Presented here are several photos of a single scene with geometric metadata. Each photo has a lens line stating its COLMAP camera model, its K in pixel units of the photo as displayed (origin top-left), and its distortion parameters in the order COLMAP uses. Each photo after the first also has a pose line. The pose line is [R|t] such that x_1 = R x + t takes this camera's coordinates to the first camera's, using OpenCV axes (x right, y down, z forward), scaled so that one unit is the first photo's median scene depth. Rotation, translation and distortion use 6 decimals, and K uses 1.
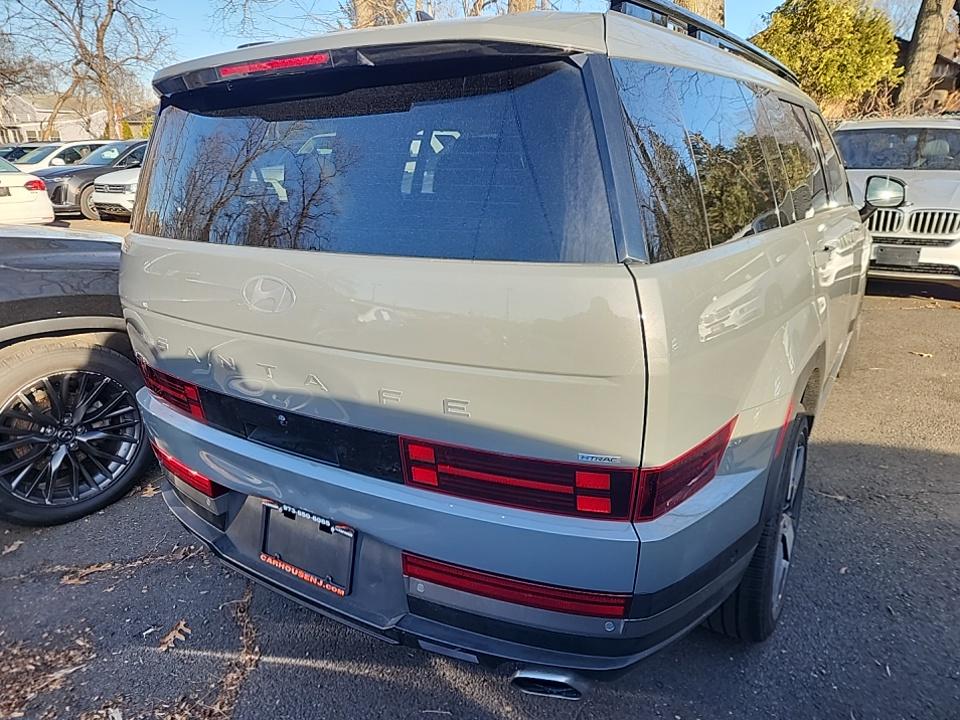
lens RADIAL K [[643.3, 0, 483.9], [0, 643.3, 361.1], [0, 0, 1]] dist [0.042350, -0.034522]
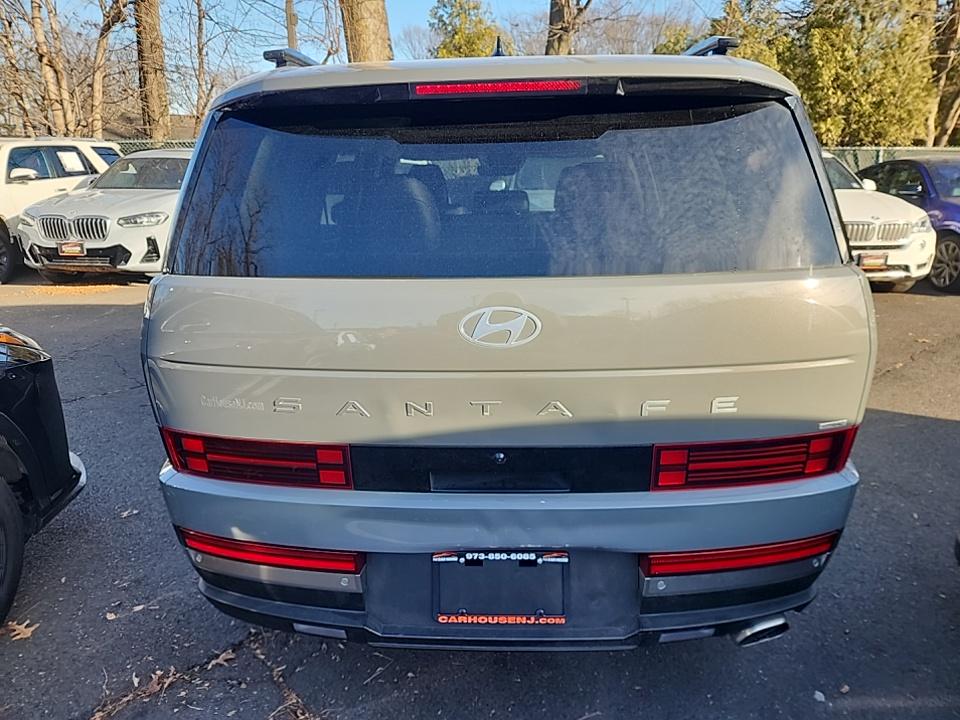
lens RADIAL K [[643.3, 0, 490.3], [0, 643.3, 362.9], [0, 0, 1]] dist [0.042350, -0.034522]
pose [[0.850304, -0.121653, 0.512038, -0.839095], [0.132903, 0.991019, 0.014750, -0.064556], [-0.509234, 0.055510, 0.858836, 0.209205]]
